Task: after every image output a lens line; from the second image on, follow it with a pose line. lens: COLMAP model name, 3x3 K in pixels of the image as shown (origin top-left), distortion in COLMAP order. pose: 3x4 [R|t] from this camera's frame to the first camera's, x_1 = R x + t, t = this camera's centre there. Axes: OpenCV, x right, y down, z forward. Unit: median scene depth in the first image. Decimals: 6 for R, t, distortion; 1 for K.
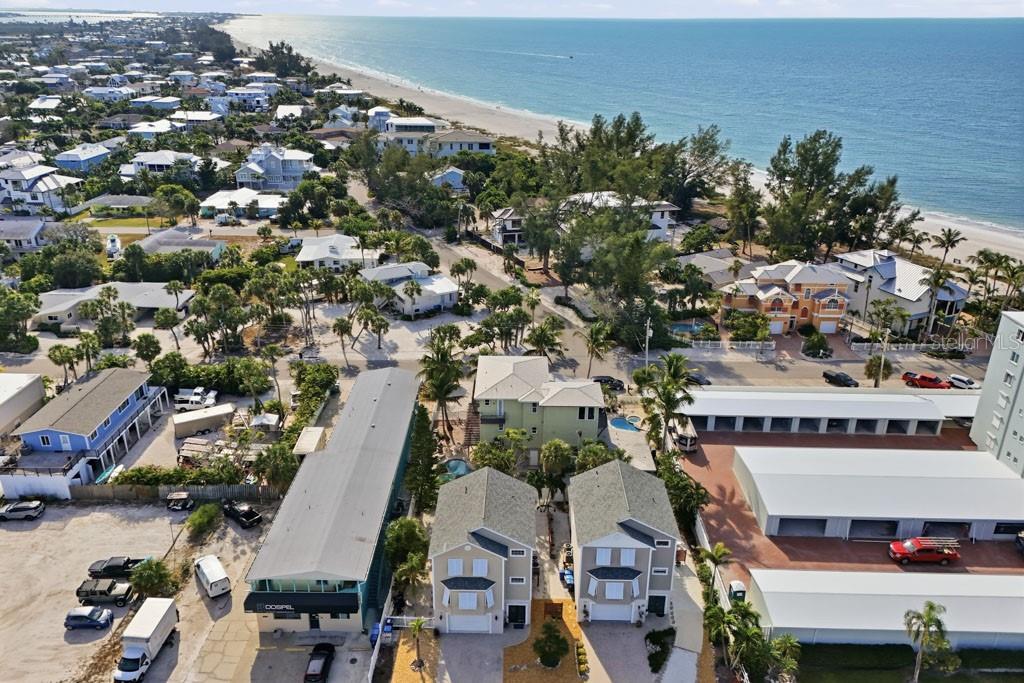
lens RADIAL K [[743.5, 0, 512.0], [0, 743.5, 341.5], [0, 0, 1]] dist [0.086251, -0.087003]
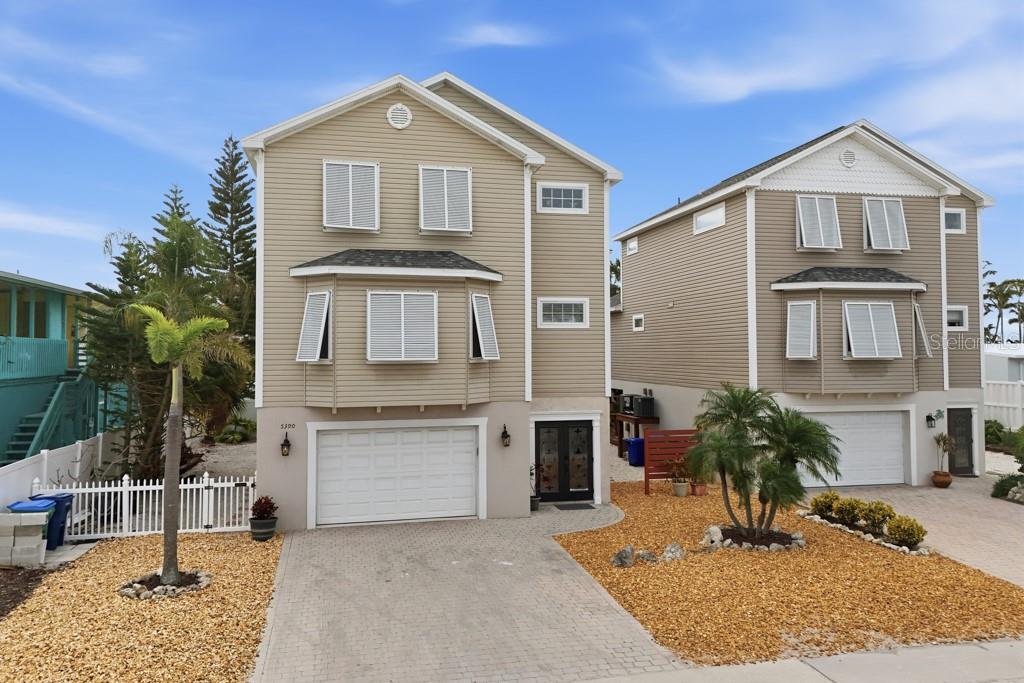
lens RADIAL K [[743.5, 0, 512.0], [0, 743.5, 341.5], [0, 0, 1]] dist [0.086251, -0.087003]
pose [[0.974189, -0.008850, 0.225560, -0.046657], [0.101974, 0.908715, -0.404770, 0.267475], [-0.201387, 0.417324, 0.886163, 0.452954]]
